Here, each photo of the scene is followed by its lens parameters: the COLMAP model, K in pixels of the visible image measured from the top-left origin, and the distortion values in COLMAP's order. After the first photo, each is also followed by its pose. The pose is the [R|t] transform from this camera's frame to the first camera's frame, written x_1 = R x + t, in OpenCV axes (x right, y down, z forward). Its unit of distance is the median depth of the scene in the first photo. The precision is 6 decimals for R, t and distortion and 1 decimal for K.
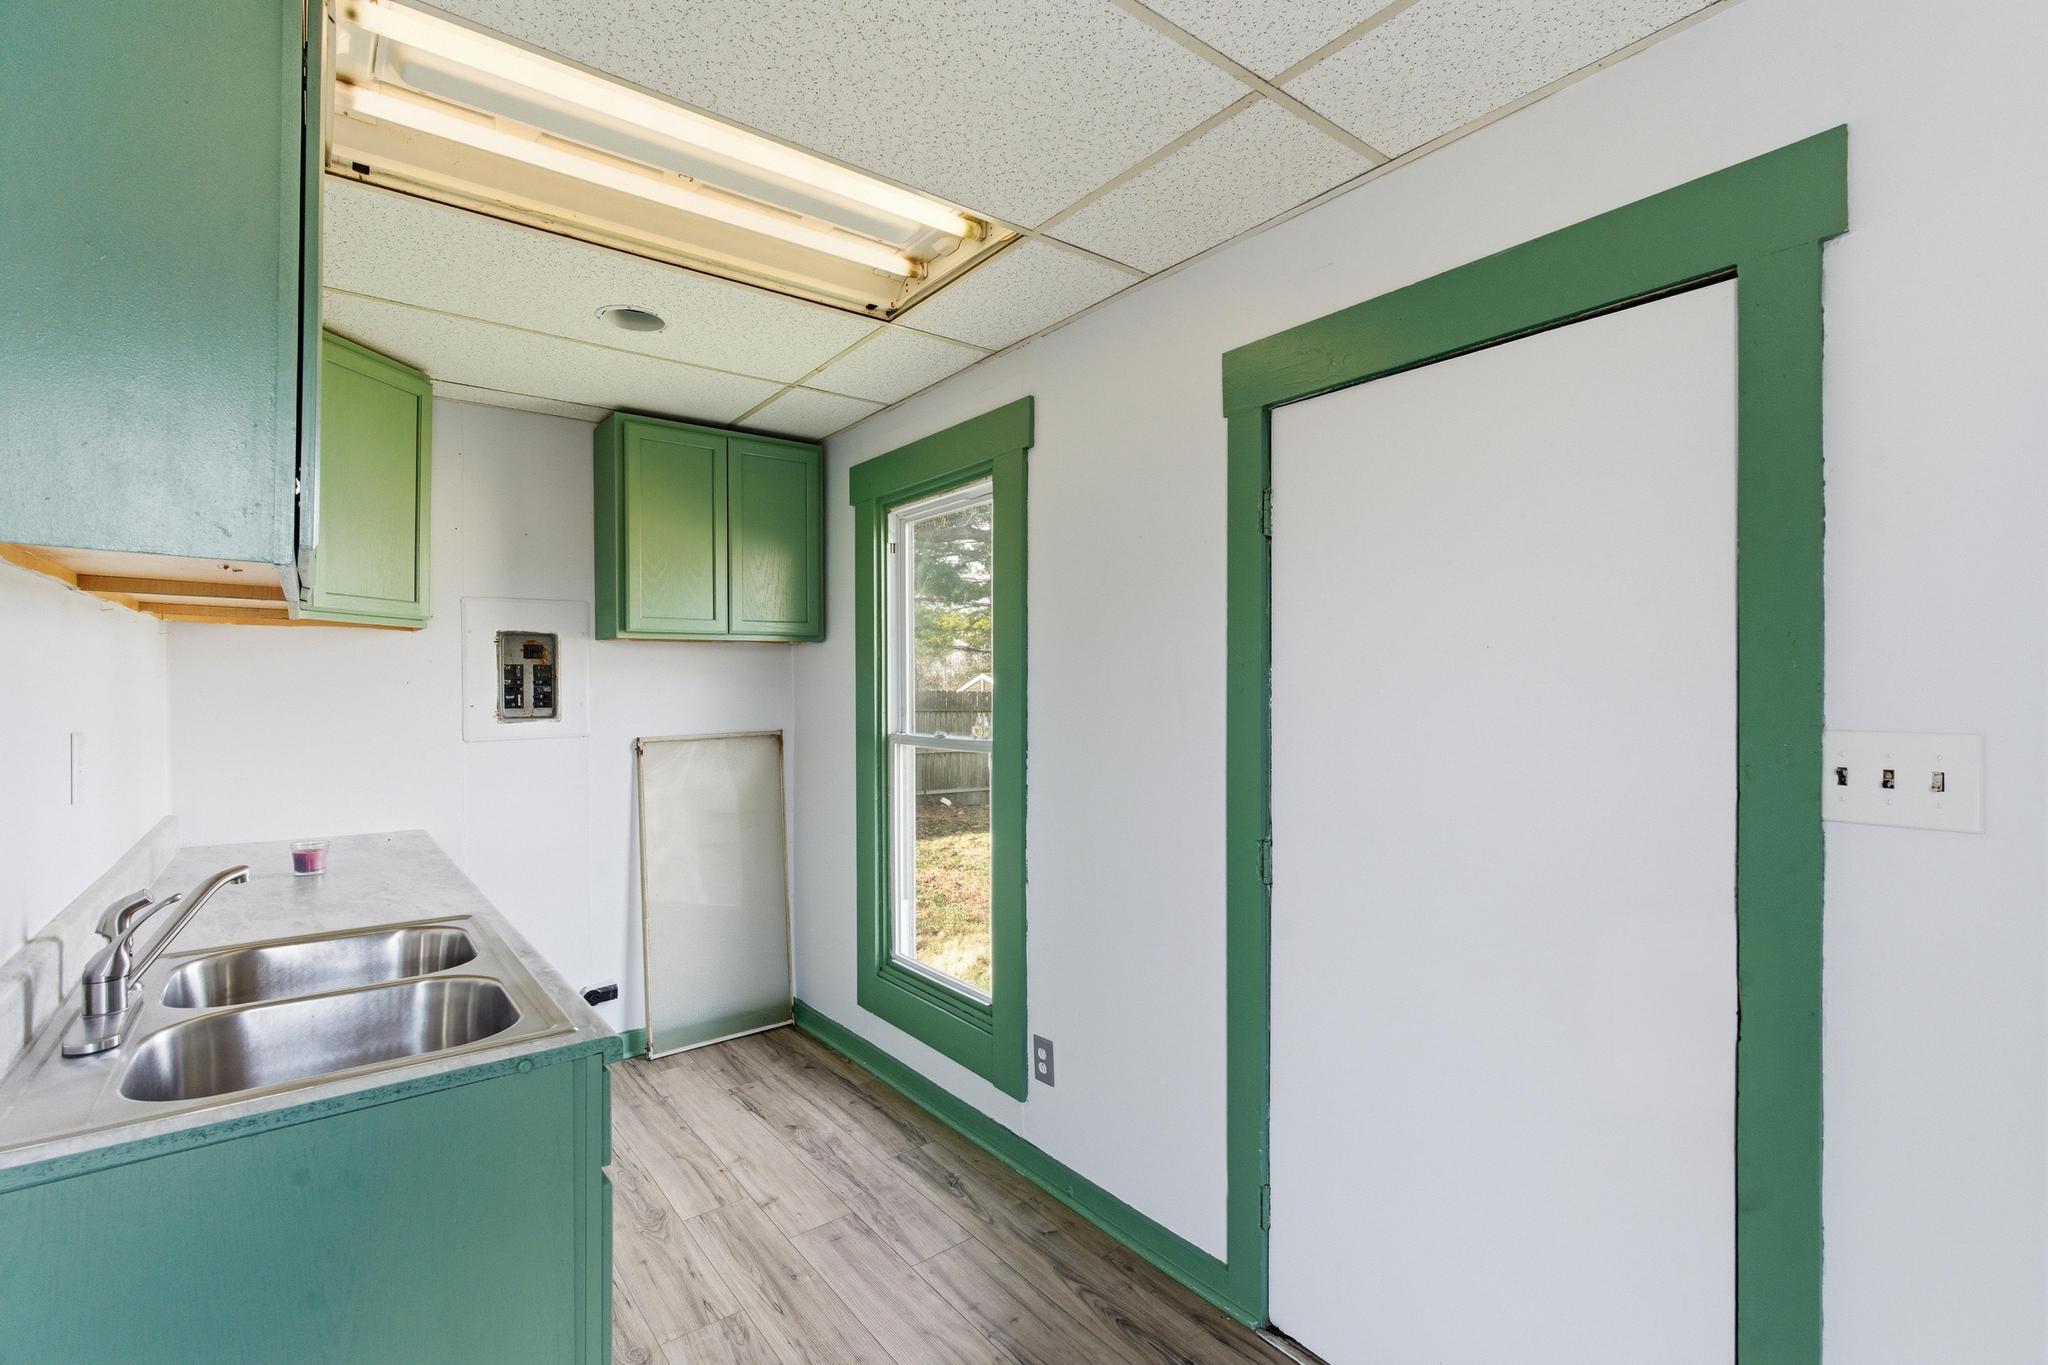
lens RADIAL K [[906.2, 0, 1019.2], [0, 906.2, 689.8], [0, 0, 1]] dist [0.003955, 0.001109]
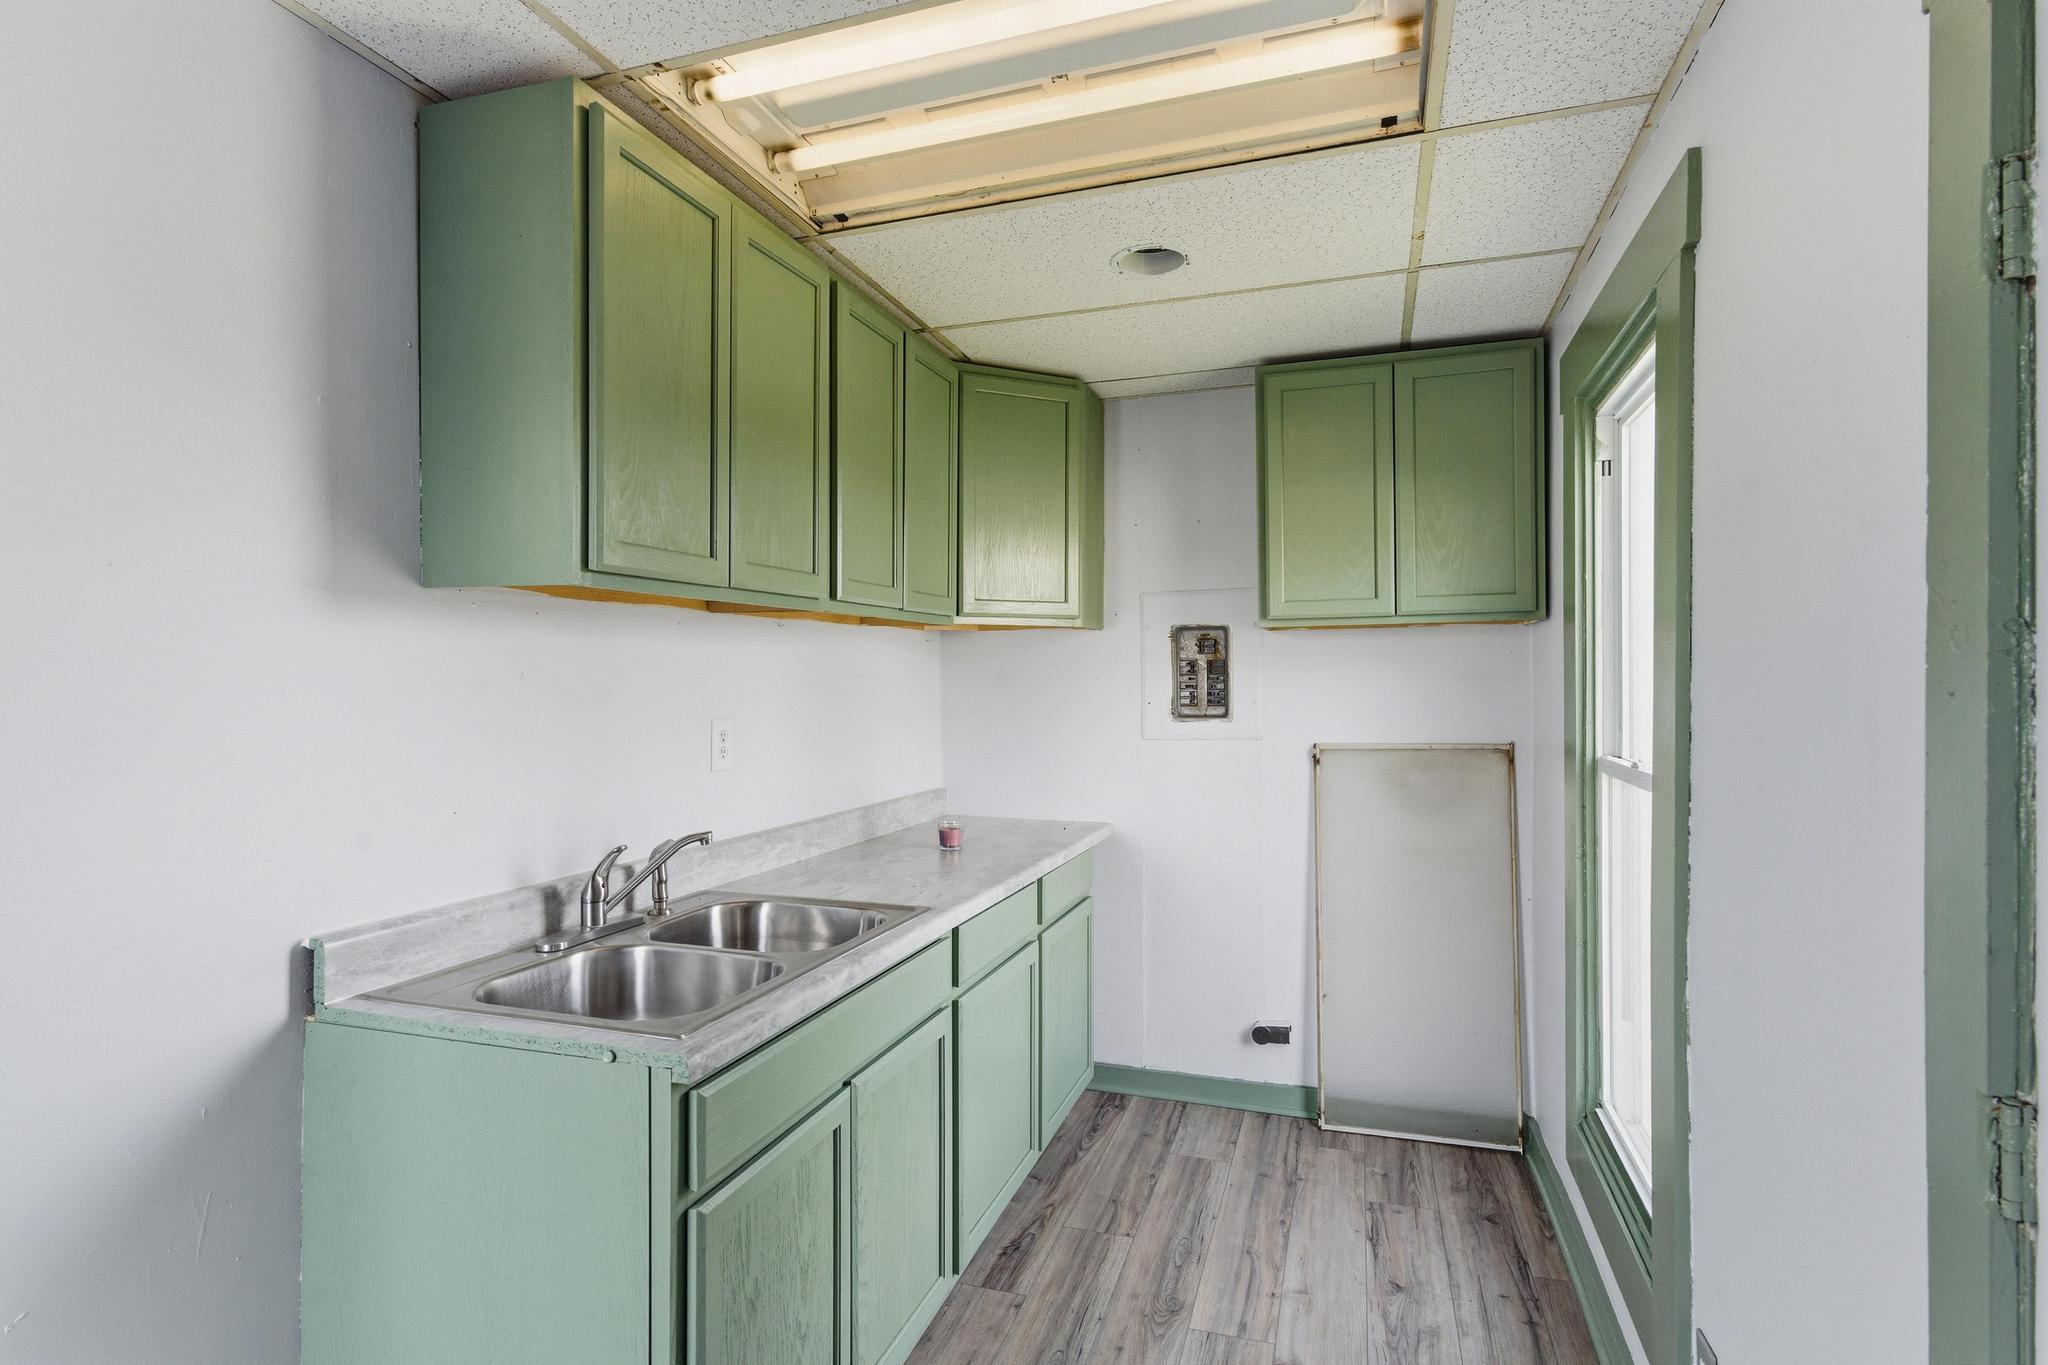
lens RADIAL K [[1024.0, 0, 1025.0], [0, 1024.0, 686.0], [0, 0, 1]] dist [0.002427, 0.000465]
pose [[0.563280, 0.002763, -0.826262, 0.233603], [-0.002371, 0.999996, 0.001728, -0.002089], [0.826263, 0.000985, 0.563284, 0.256740]]
